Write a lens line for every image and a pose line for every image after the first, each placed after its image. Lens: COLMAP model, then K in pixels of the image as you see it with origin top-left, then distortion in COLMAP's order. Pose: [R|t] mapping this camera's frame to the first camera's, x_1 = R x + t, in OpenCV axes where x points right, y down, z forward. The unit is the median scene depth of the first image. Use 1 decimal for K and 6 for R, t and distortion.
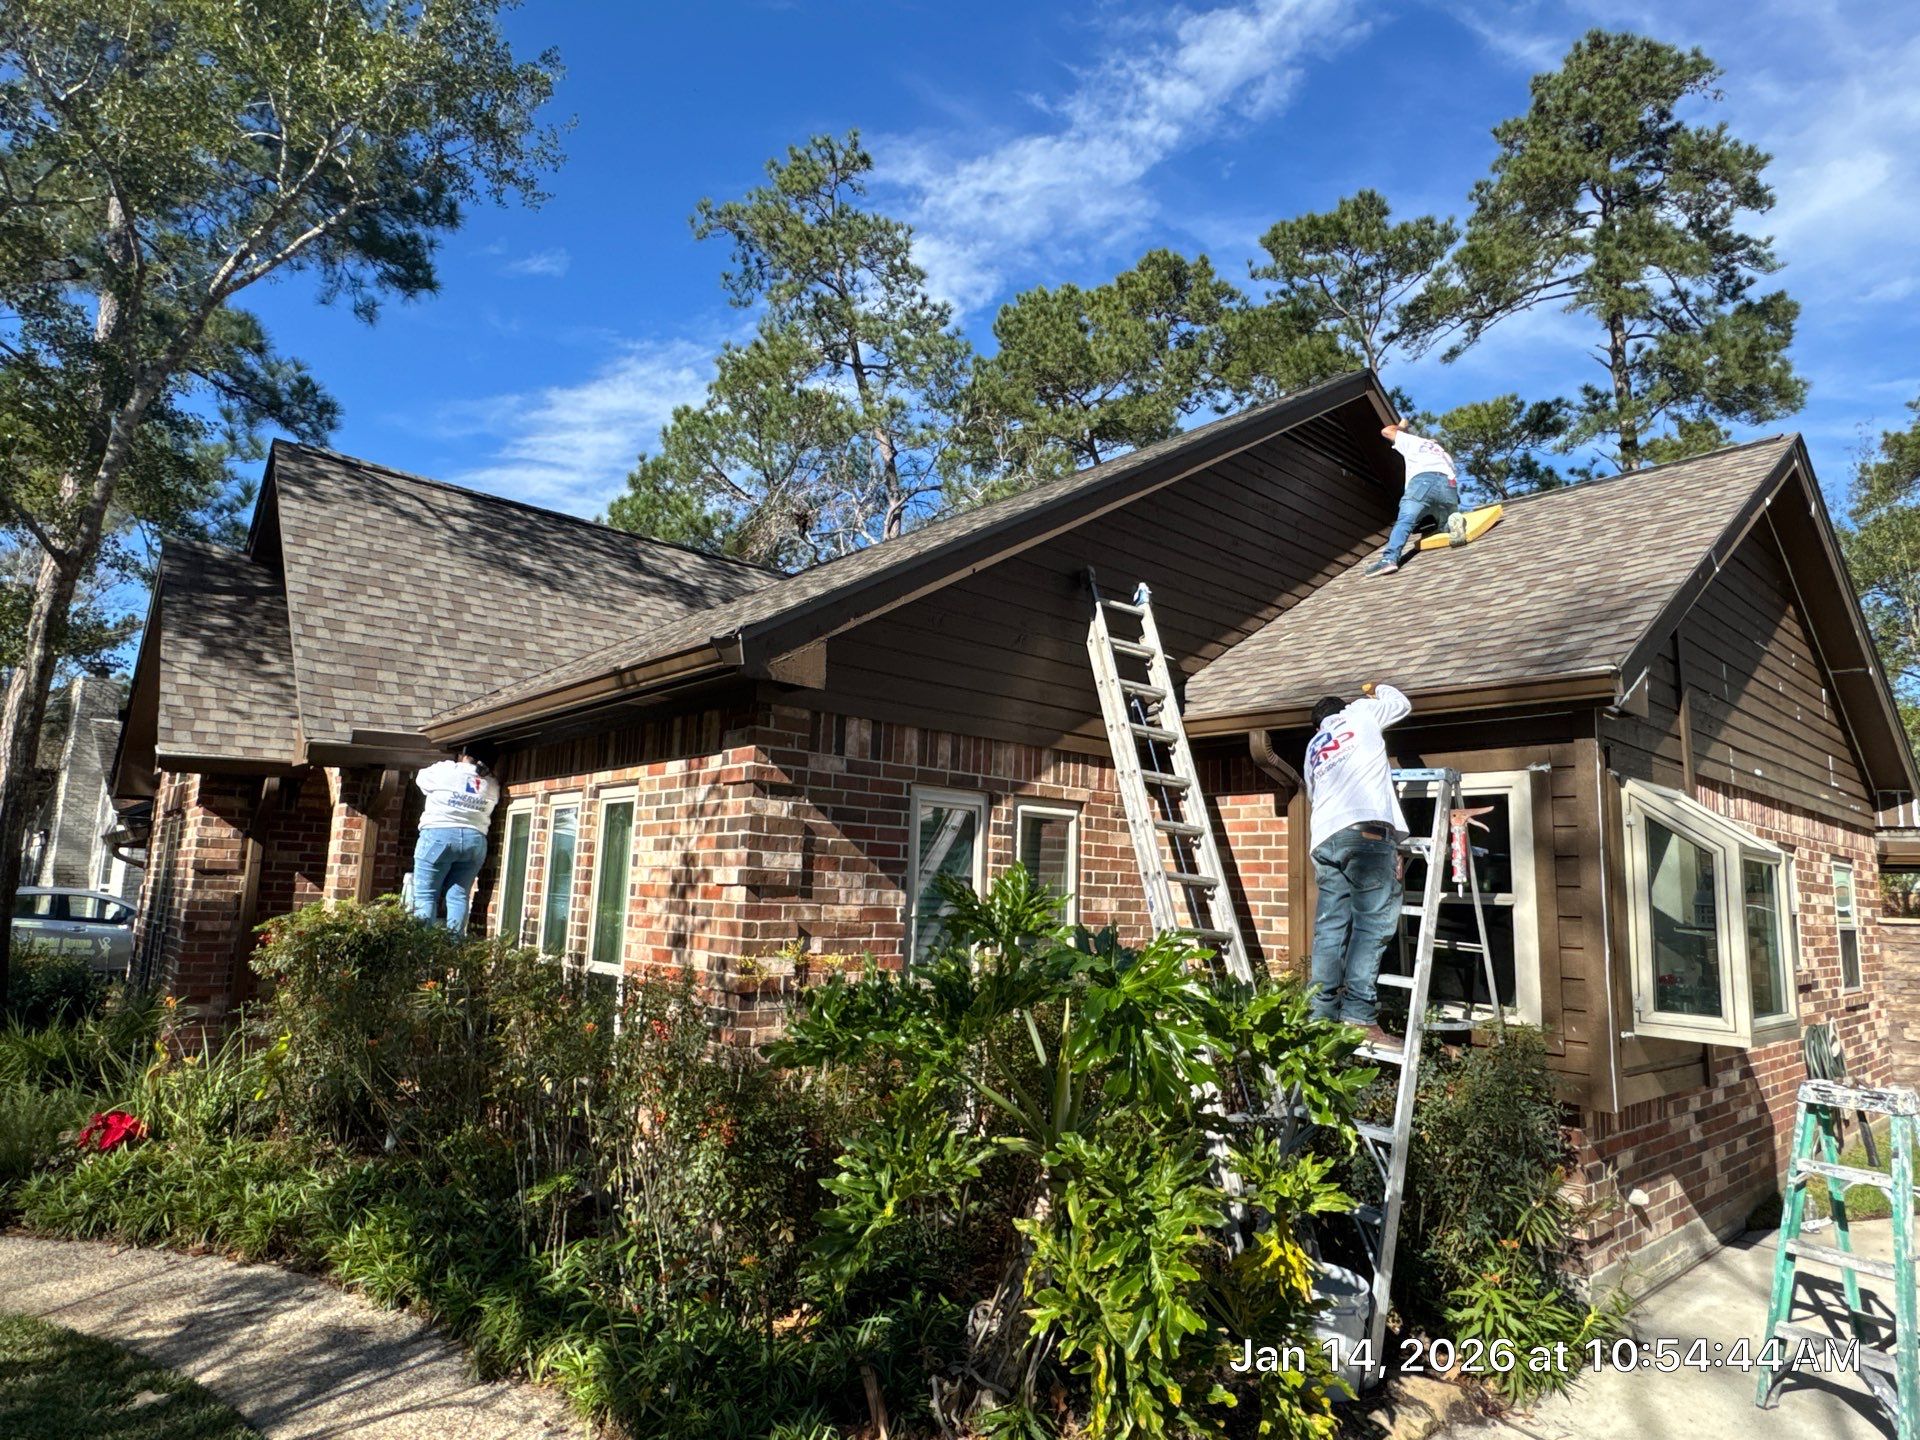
lens RADIAL K [[1098.0, 0, 951.0], [0, 1098.0, 718.4], [0, 0, 1]] dist [-0.004510, 0.000760]
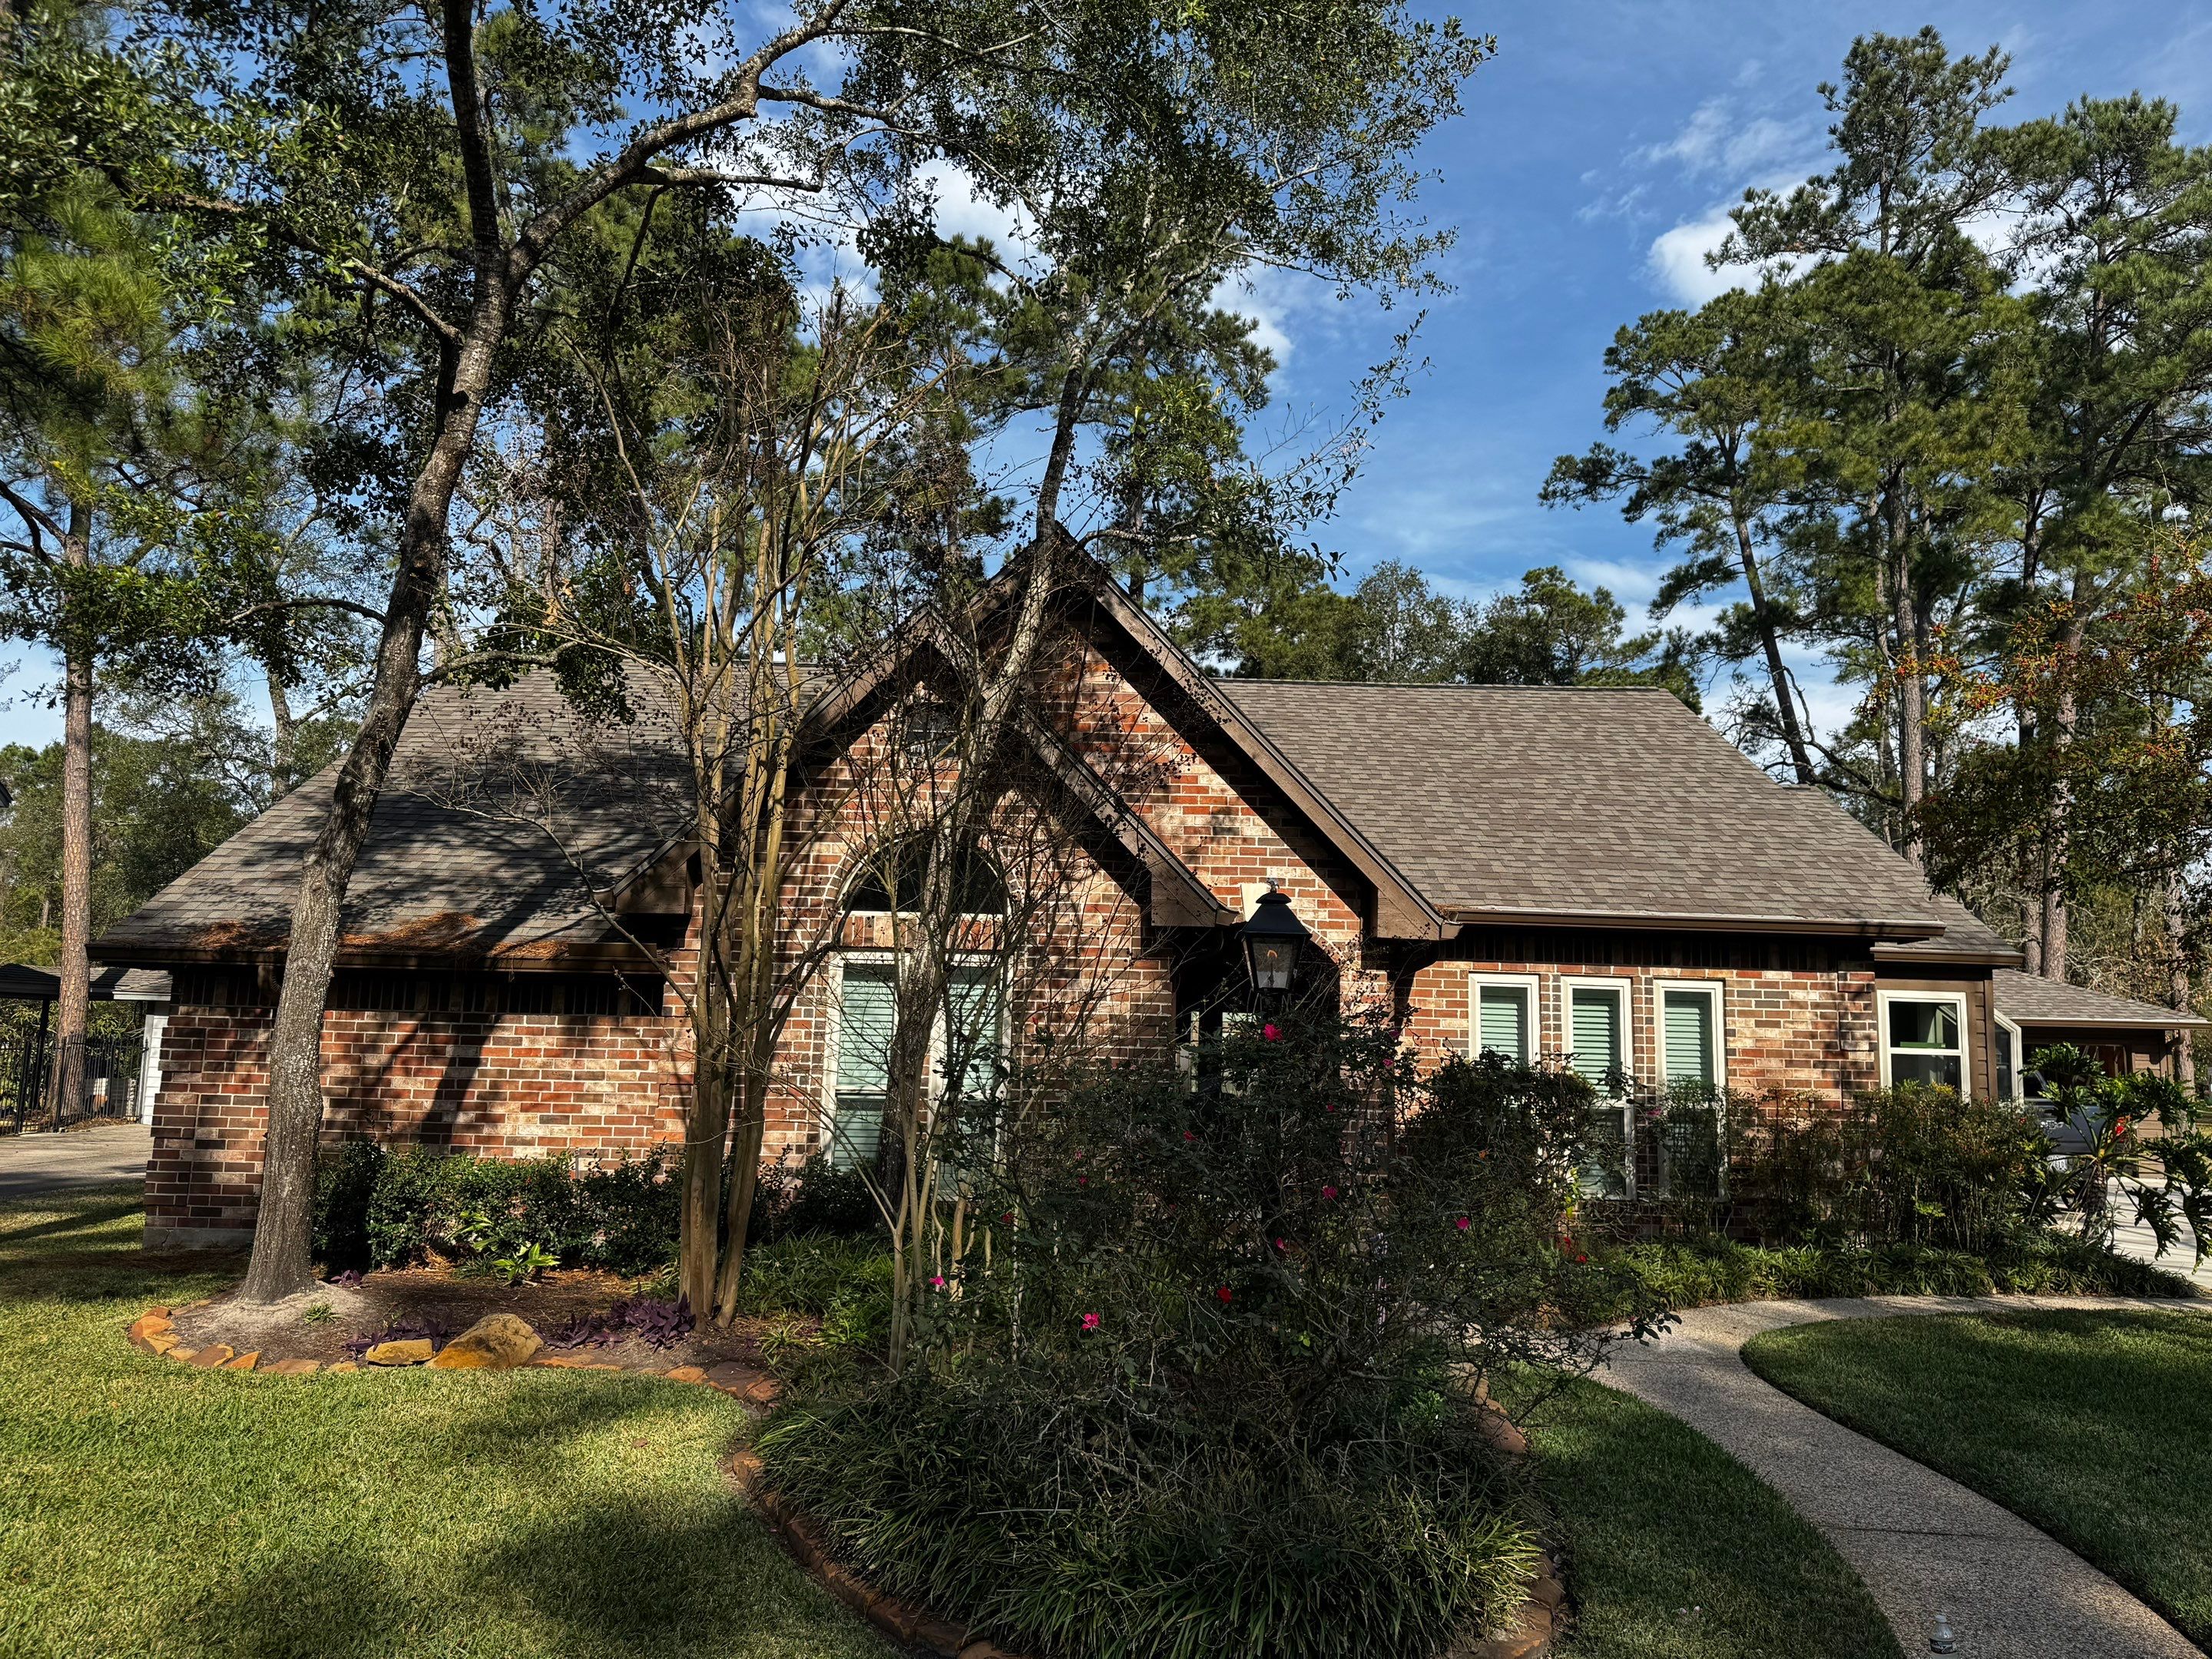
lens RADIAL K [[1623.5, 0, 1115.7], [0, 1623.5, 807.8], [0, 0, 1]] dist [0.024255, 0.000082]
pose [[0.629117, 0.105734, 0.770086, -2.491861], [-0.127692, 0.991304, -0.031791, 0.001213], [-0.766751, -0.078333, 0.637147, 0.224077]]
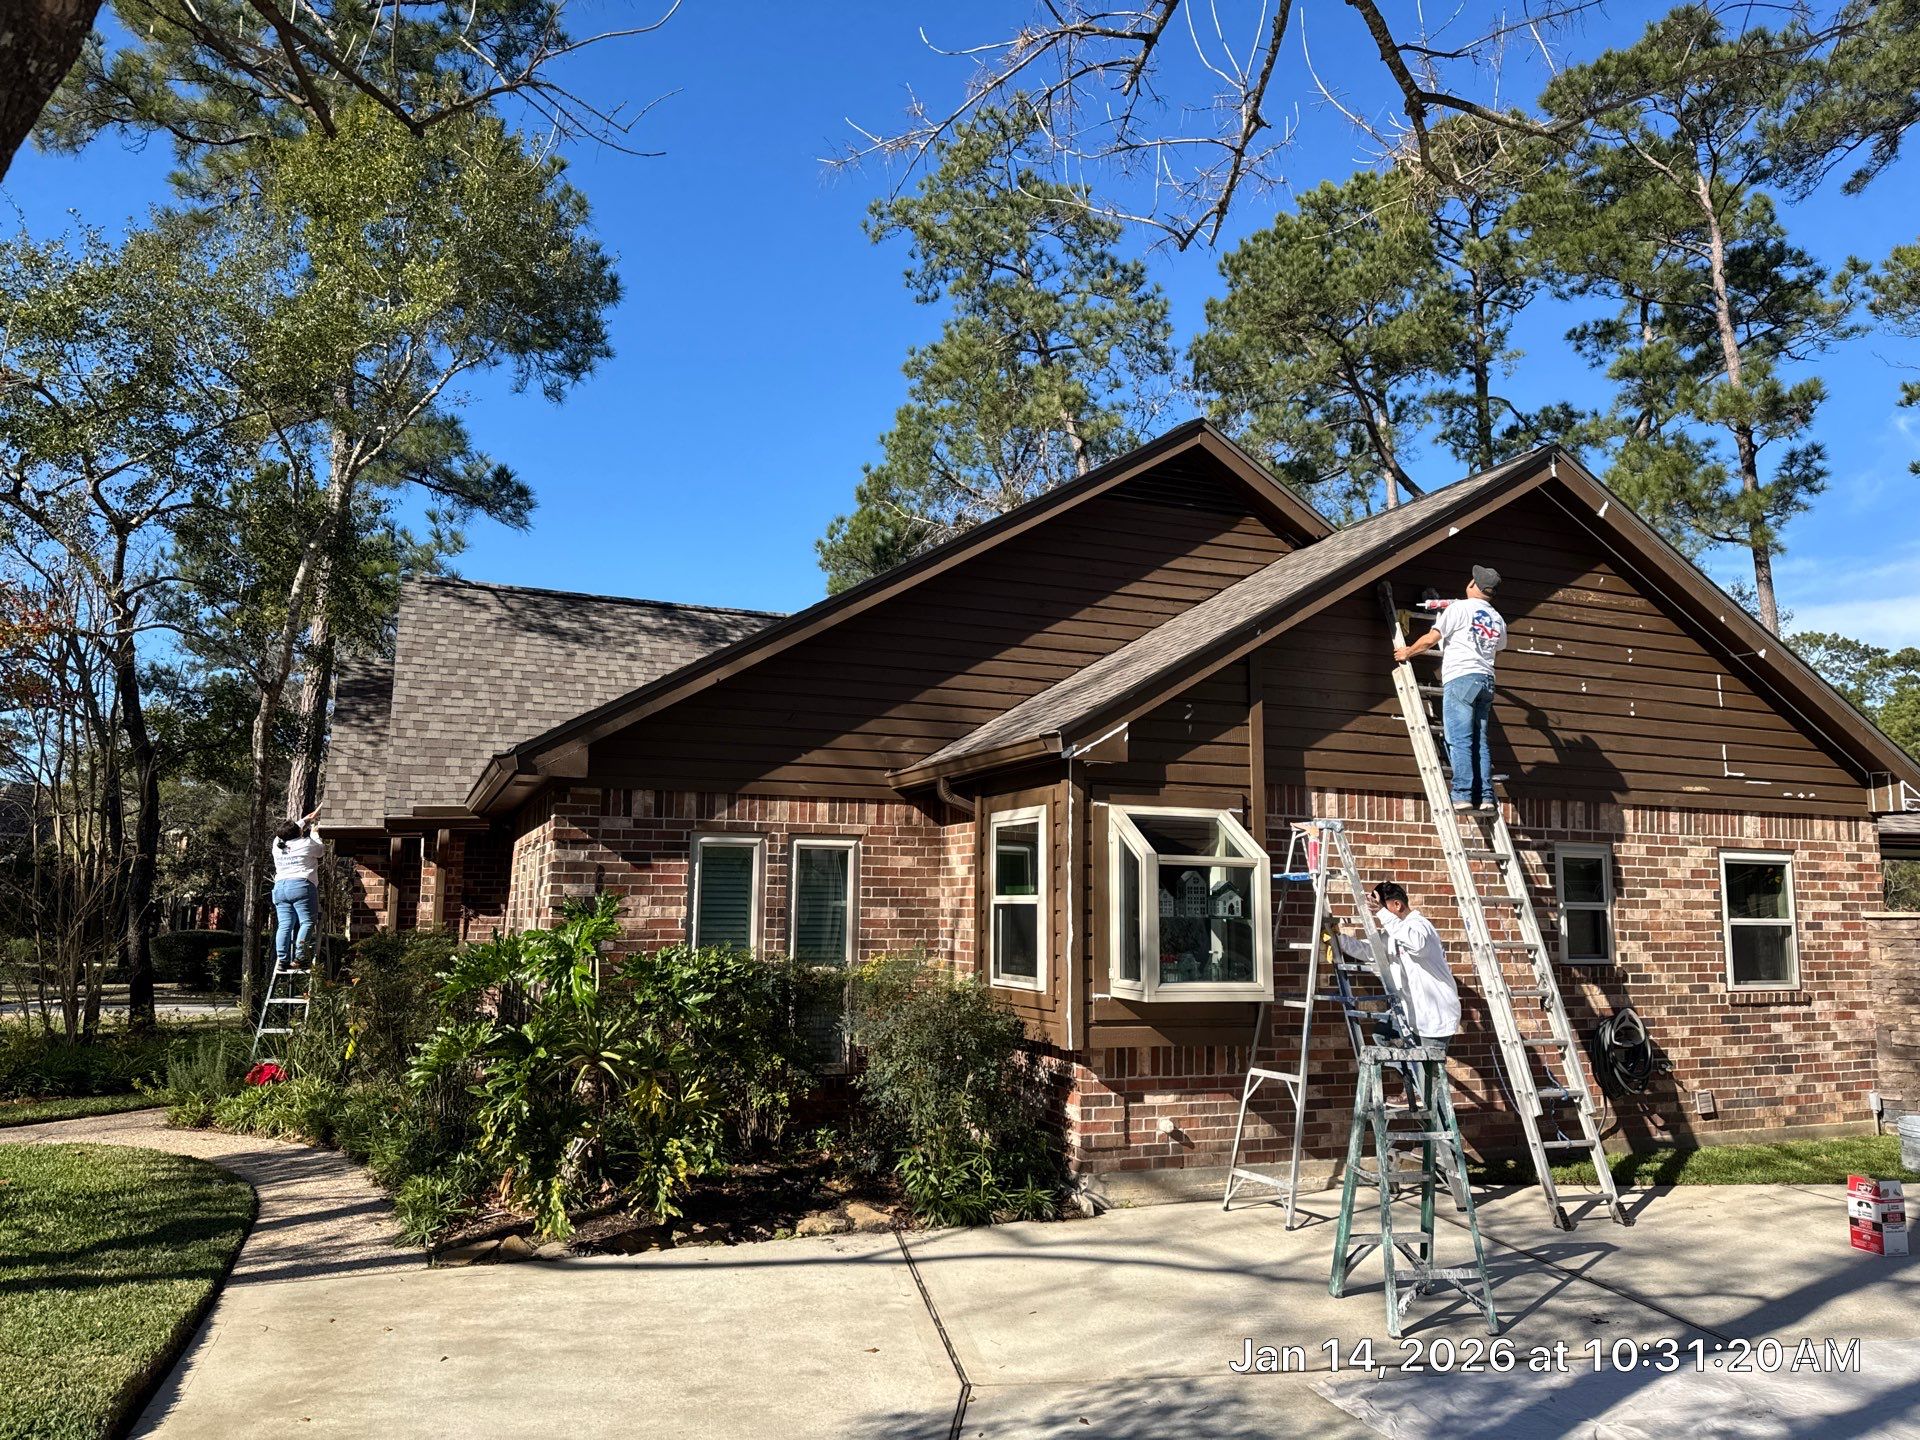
lens RADIAL K [[1350.0, 0, 963.1], [0, 1350.0, 739.2], [0, 0, 1]] dist [0.044296, -0.037713]
pose [[0.947802, -0.068620, -0.311389, 0.796763], [0.076096, 0.997029, 0.011907, -0.050746], [0.309647, -0.034981, 0.950208, -0.519365]]
